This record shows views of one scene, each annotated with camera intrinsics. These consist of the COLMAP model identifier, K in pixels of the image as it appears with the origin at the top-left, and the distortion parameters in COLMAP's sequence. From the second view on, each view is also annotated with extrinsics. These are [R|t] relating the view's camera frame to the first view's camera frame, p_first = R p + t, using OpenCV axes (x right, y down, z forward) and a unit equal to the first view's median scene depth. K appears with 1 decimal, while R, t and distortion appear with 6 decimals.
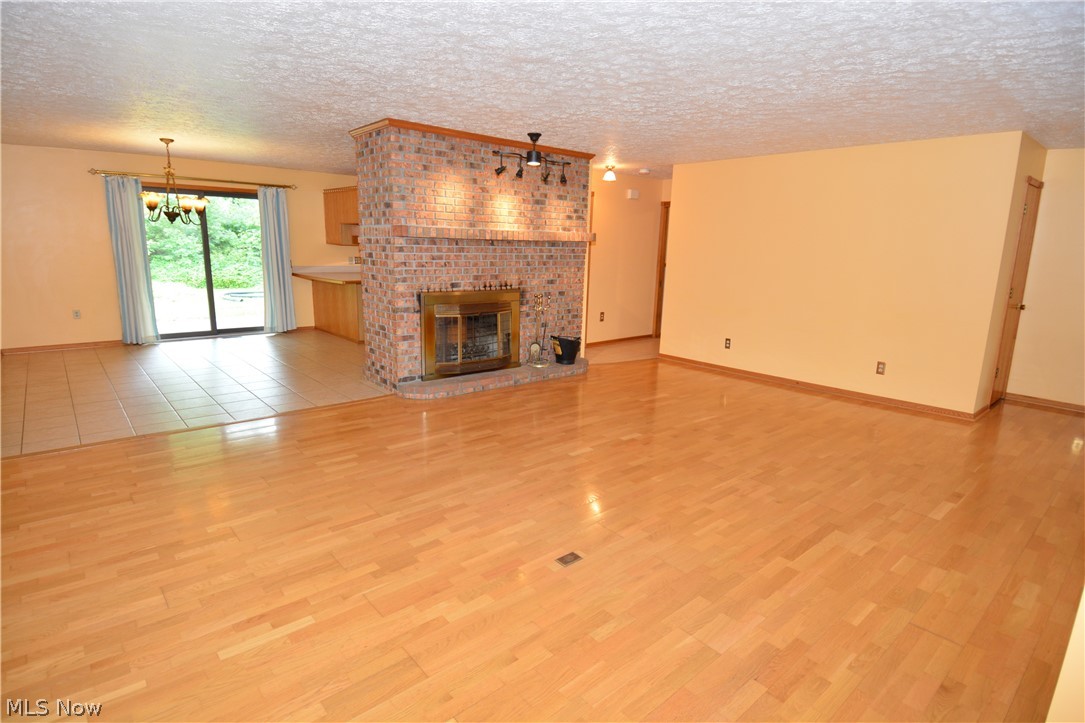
lens RADIAL K [[564.1, 0, 538.0], [0, 564.1, 362.1], [0, 0, 1]] dist [0.029435, 0.000208]
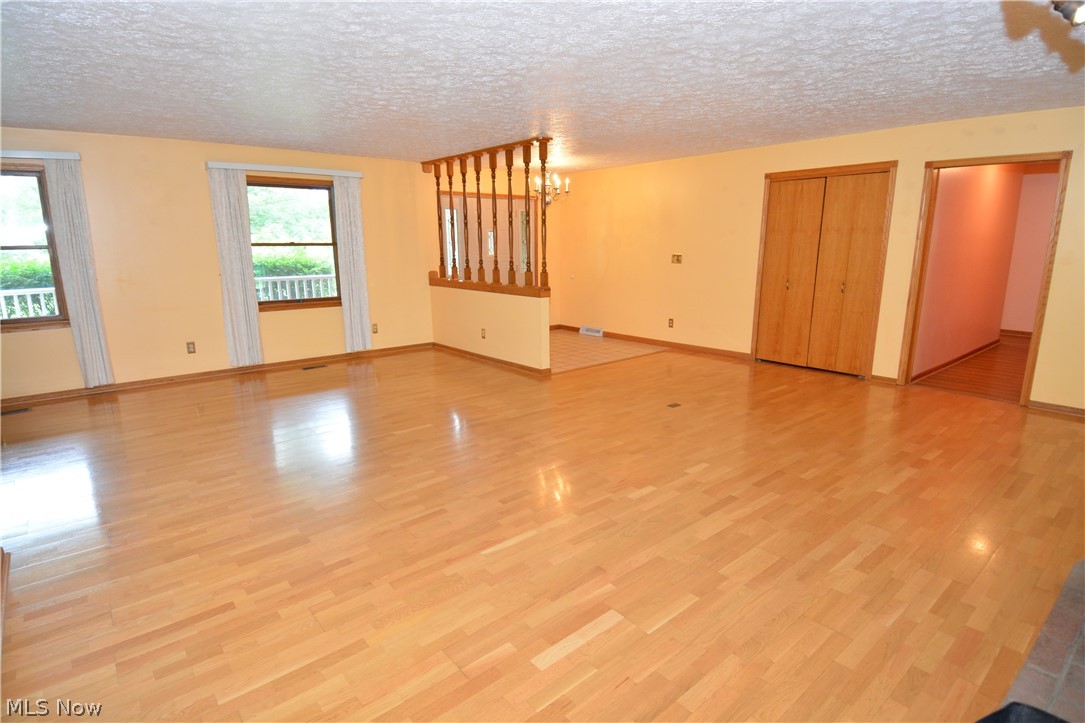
lens RADIAL K [[564.1, 0, 538.0], [0, 564.1, 362.1], [0, 0, 1]] dist [0.029435, 0.000208]
pose [[-0.999711, -0.020676, 0.012289, 0.324545], [-0.013923, 0.914072, 0.405313, -0.363358], [-0.019614, 0.405024, -0.914096, 1.769385]]
